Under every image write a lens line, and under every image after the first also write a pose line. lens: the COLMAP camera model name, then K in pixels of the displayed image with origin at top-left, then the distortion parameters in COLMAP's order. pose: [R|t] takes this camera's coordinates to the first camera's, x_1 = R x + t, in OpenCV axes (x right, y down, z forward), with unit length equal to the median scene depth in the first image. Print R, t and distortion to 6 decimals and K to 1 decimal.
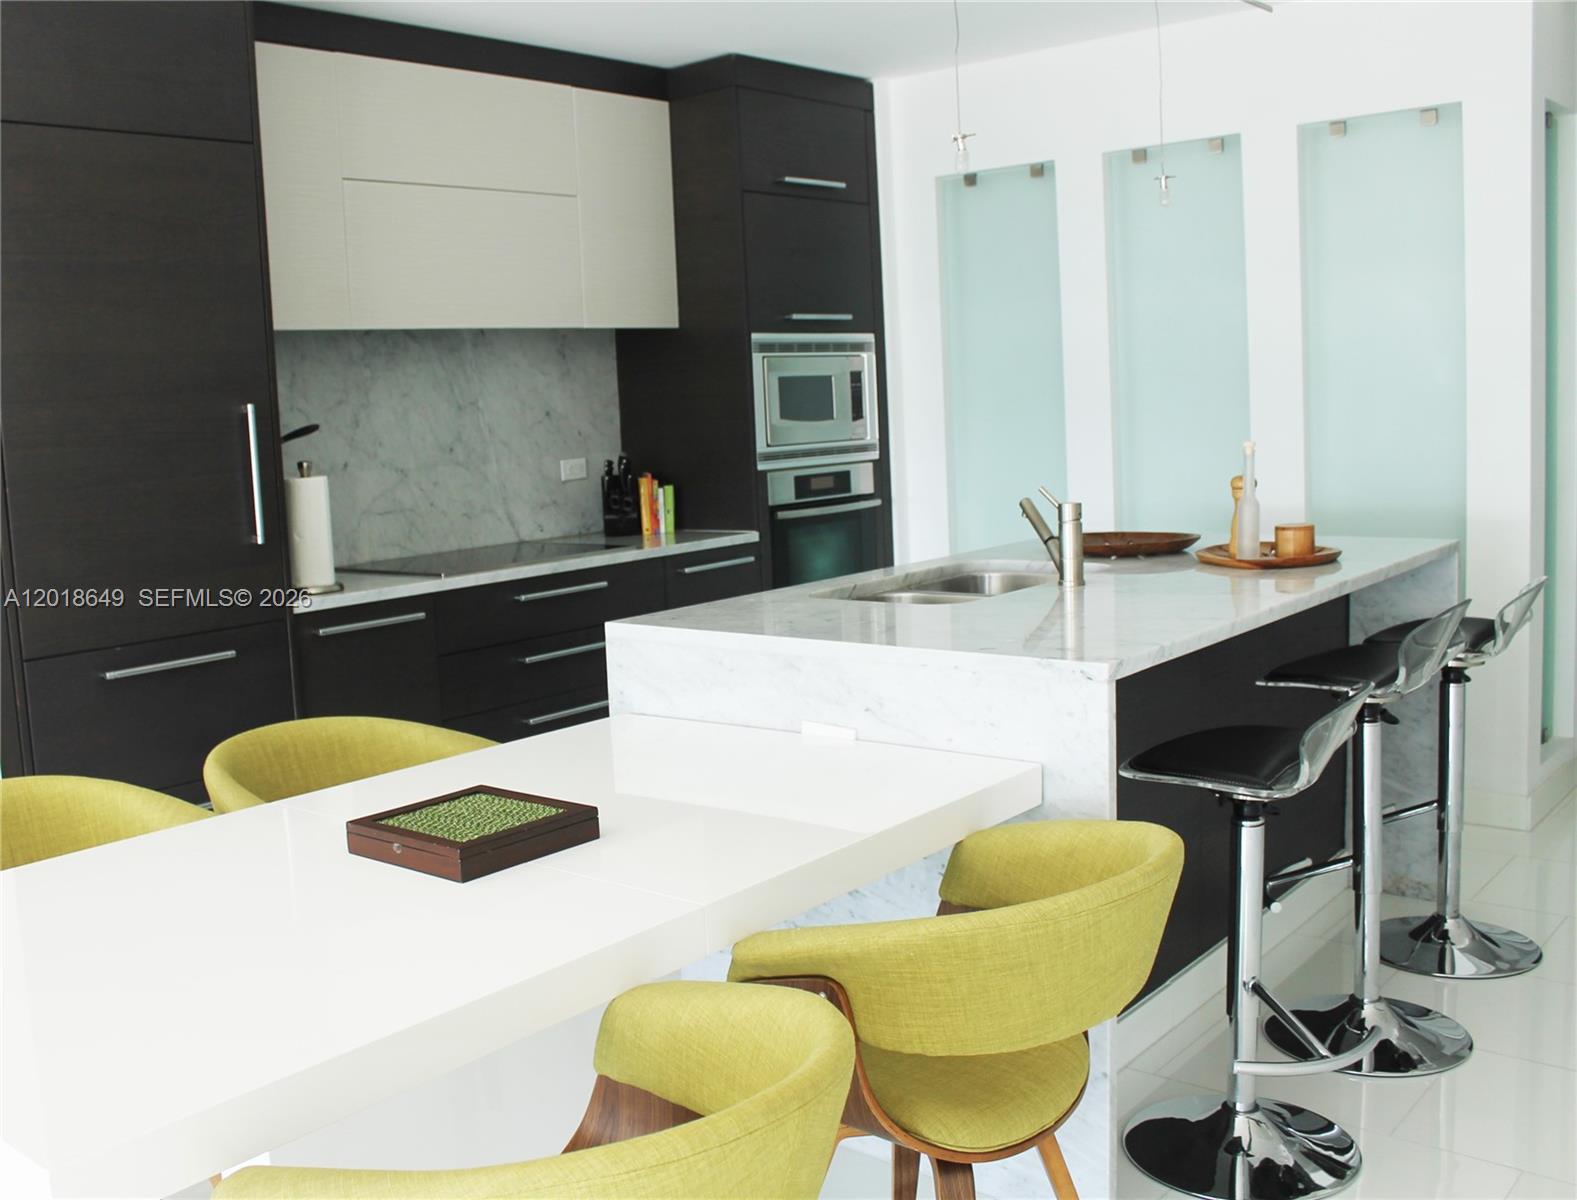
lens RADIAL K [[1523.9, 0, 702.9], [0, 1523.9, 596.5], [0, 0, 1]] dist [-0.157475, 0.004195]
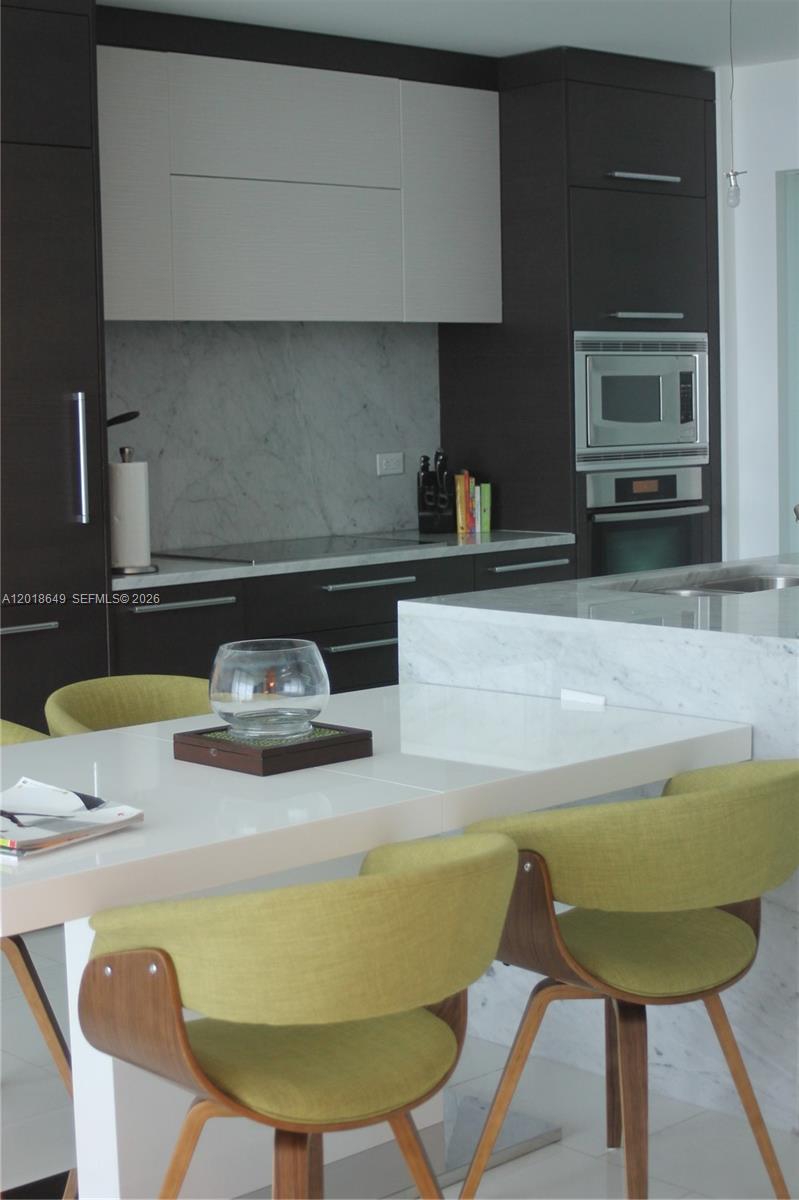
lens RADIAL K [[1925.0, 0, 399.5], [0, 1925.0, 600.0], [0, 0, 1]] dist [-0.173749, 0.004560]
pose [[0.995171, 0.038068, -0.090475, 0.037950], [-0.039371, 0.999144, -0.012661, 0.019957], [0.089915, 0.016162, 0.995818, -0.238781]]
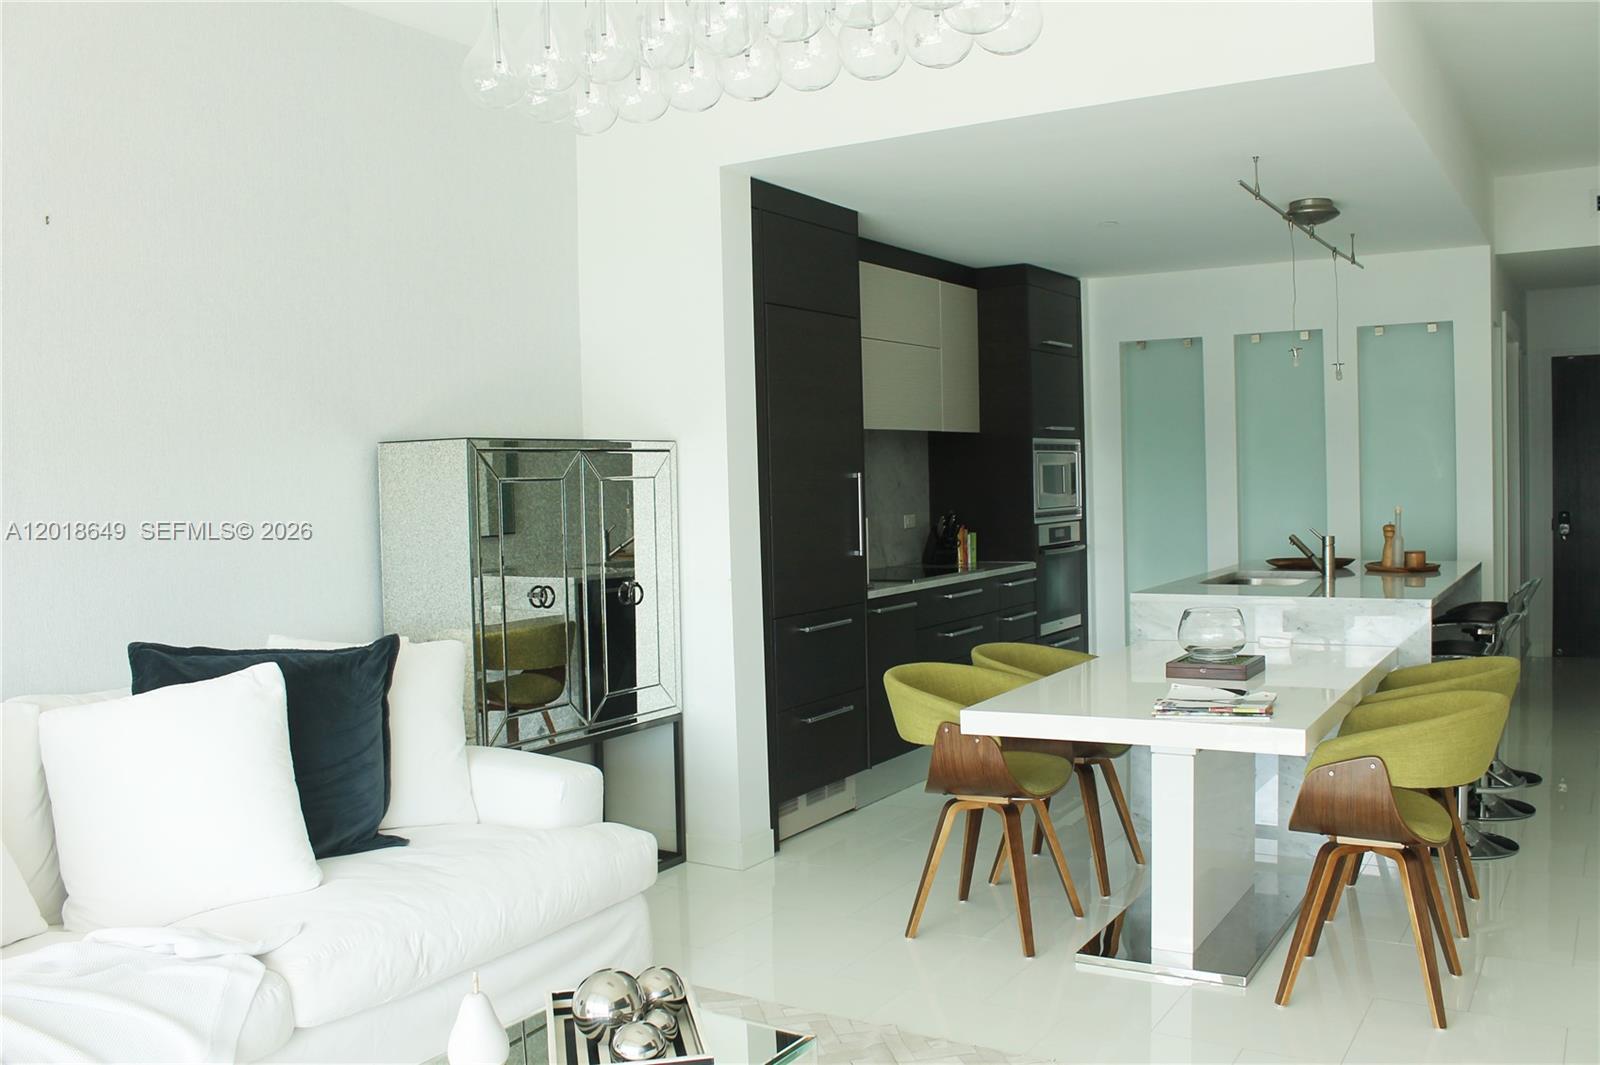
lens RADIAL K [[1358.9, 0, 826.3], [0, 1358.9, 533.1], [0, 0, 1]] dist [-0.171952, 0.159018]
pose [[0.982741, 0.016835, 0.184220, -0.439197], [0.000057, 0.995822, -0.091312, 0.055968], [-0.184987, 0.089746, 0.978634, -0.342676]]
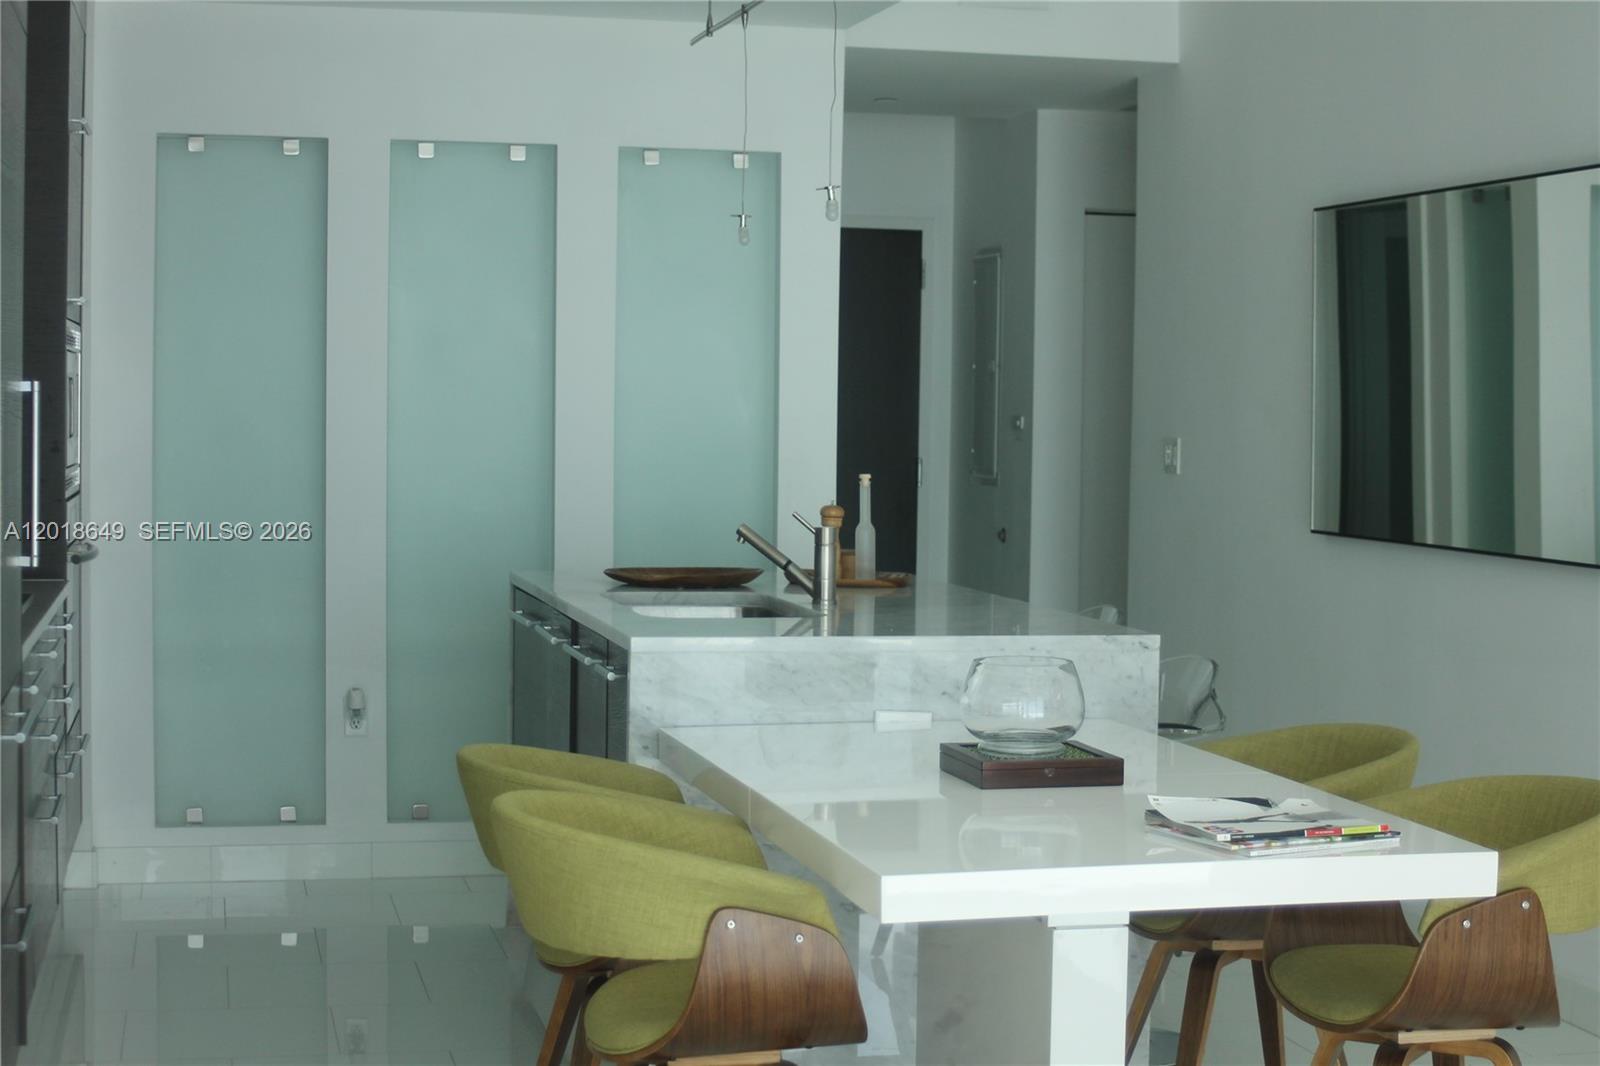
lens RADIAL K [[2615.7, 0, 800.0], [0, 2615.7, 533.0], [0, 0, 1]] dist [-0.139238, 0.053940]
pose [[0.574563, 0.018664, 0.818248, -0.805285], [0.057661, 0.996333, -0.063216, 0.036572], [-0.816427, 0.083503, 0.571380, -0.029935]]
